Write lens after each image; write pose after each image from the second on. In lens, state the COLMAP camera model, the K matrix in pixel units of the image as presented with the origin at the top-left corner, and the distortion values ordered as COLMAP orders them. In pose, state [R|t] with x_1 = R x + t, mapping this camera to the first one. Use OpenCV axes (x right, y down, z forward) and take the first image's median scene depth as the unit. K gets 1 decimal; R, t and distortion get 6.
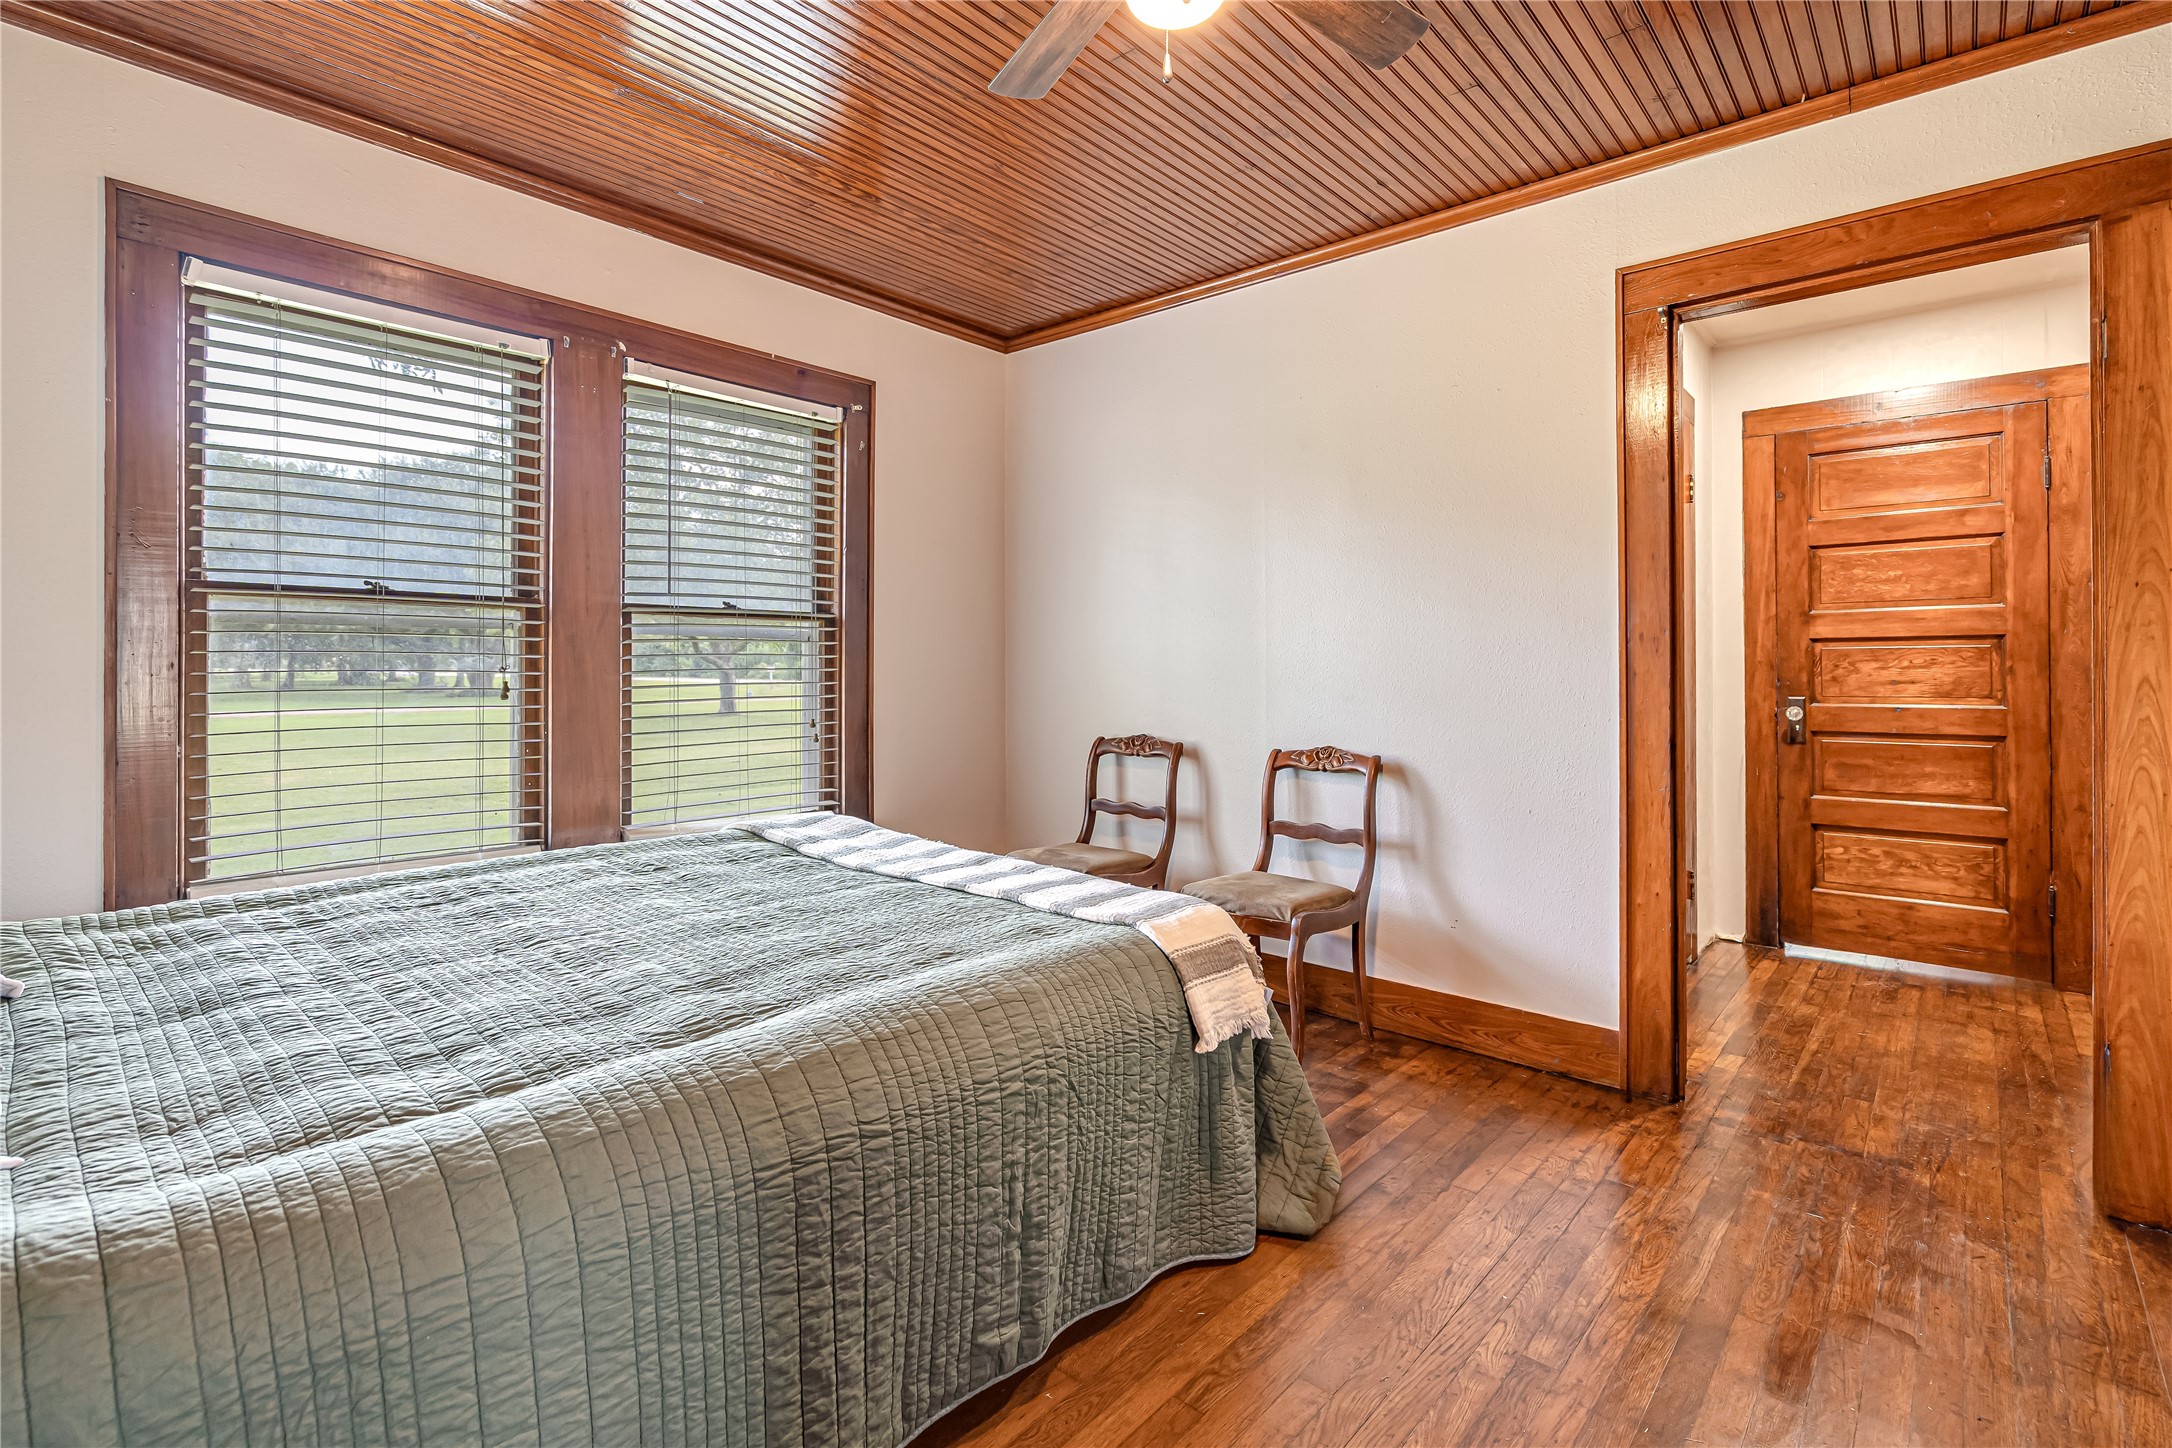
lens RADIAL K [[1008.0, 0, 1093.0], [0, 1008.0, 651.8], [0, 0, 1]] dist [0.001633, 0.000041]
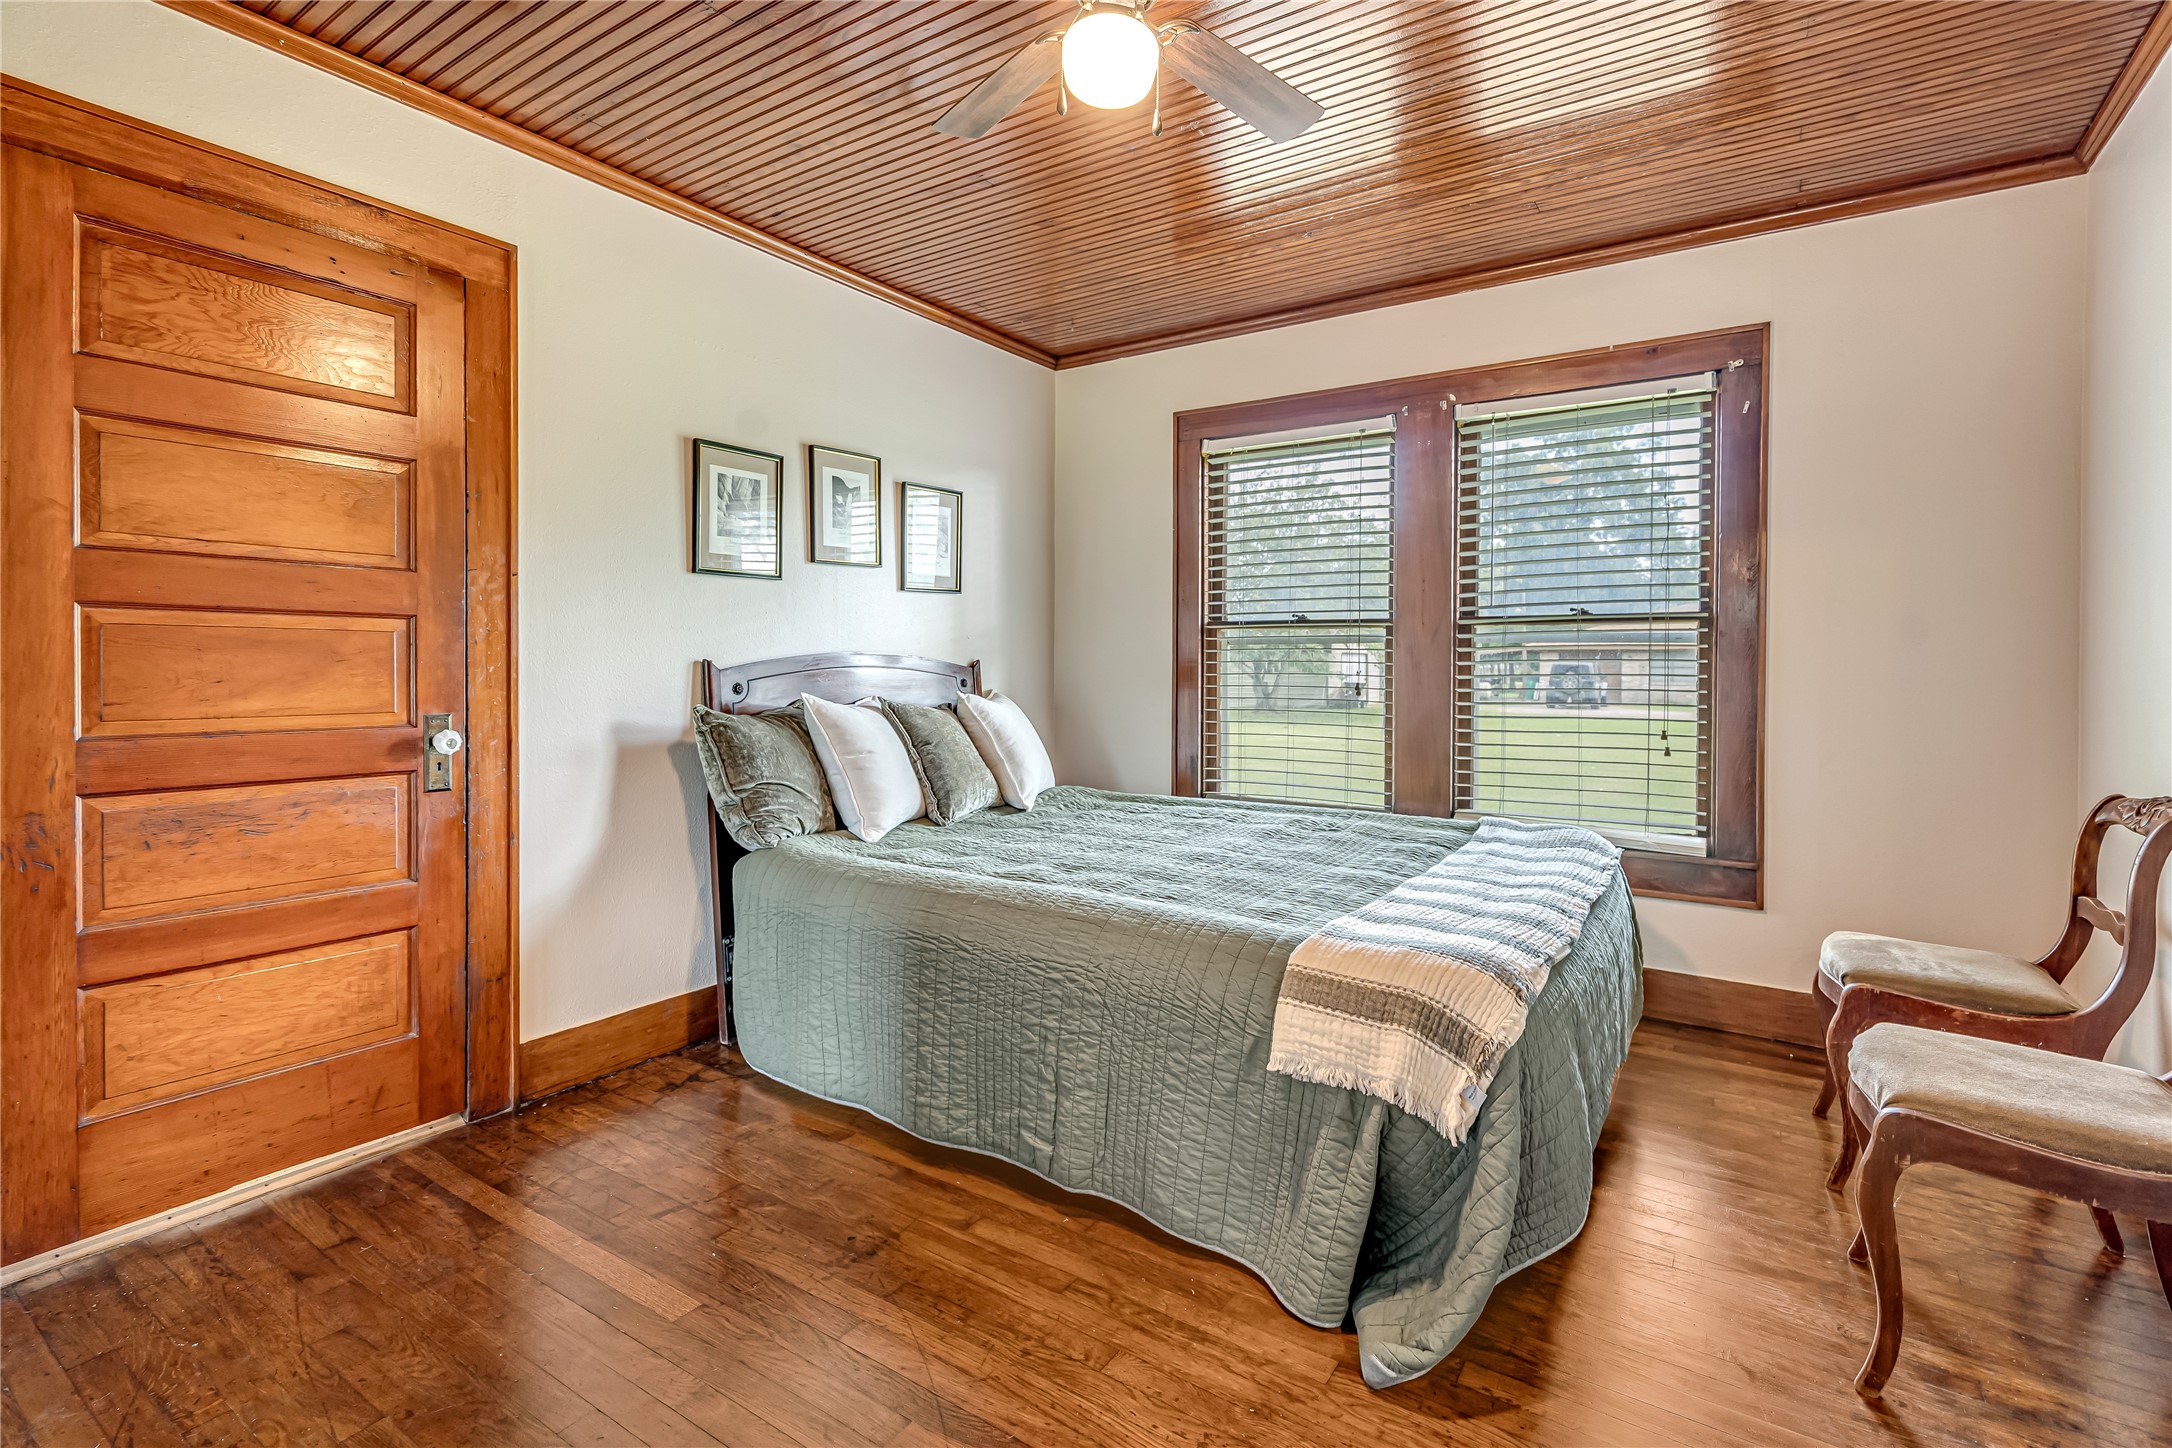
lens RADIAL K [[953.4, 0, 1073.6], [0, 953.4, 686.1], [0, 0, 1]] dist [0.000956, 0.000040]
pose [[0.143552, 0.013021, -0.989557, 0.608730], [0.005760, 0.999886, 0.013992, 0.014336], [0.989626, -0.007709, 0.143461, 0.435007]]
